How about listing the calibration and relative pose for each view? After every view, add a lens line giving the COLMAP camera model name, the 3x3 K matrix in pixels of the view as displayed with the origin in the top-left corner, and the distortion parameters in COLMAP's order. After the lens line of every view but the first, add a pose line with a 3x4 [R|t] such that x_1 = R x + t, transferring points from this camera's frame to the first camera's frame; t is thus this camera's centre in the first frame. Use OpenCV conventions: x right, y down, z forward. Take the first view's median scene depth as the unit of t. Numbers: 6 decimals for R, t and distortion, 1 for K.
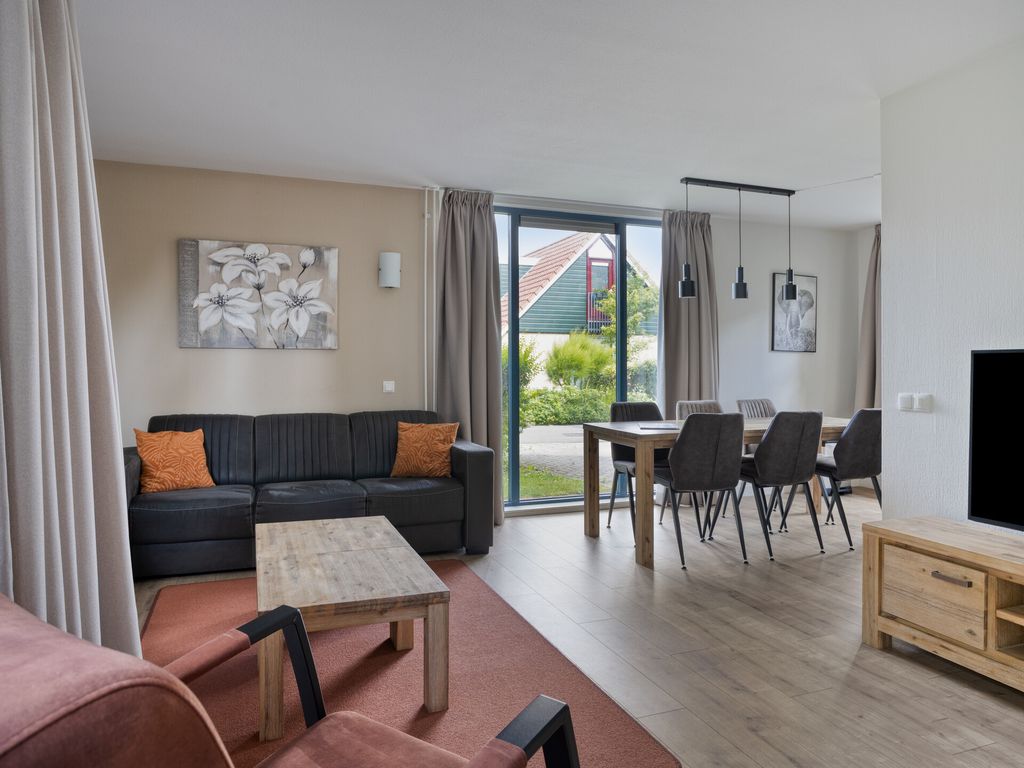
lens RADIAL K [[679.9, 0, 512.0], [0, 679.9, 384.0], [0, 0, 1]] dist [-0.027588, 0.000298]
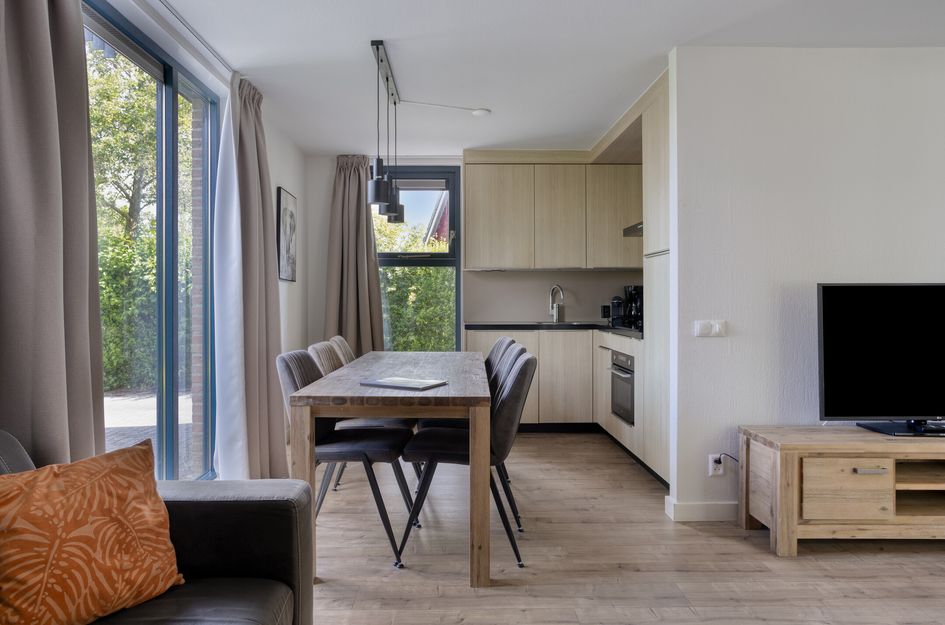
lens RADIAL K [[625.2, 0, 470.2], [0, 625.2, 295.5], [0, 0, 1]] dist [0.003571, 0.003580]
pose [[0.336184, 0.001833, 0.941795, -0.361402], [0.024257, 0.999650, -0.010604, -0.018342], [-0.941484, 0.026410, 0.336021, 0.702329]]
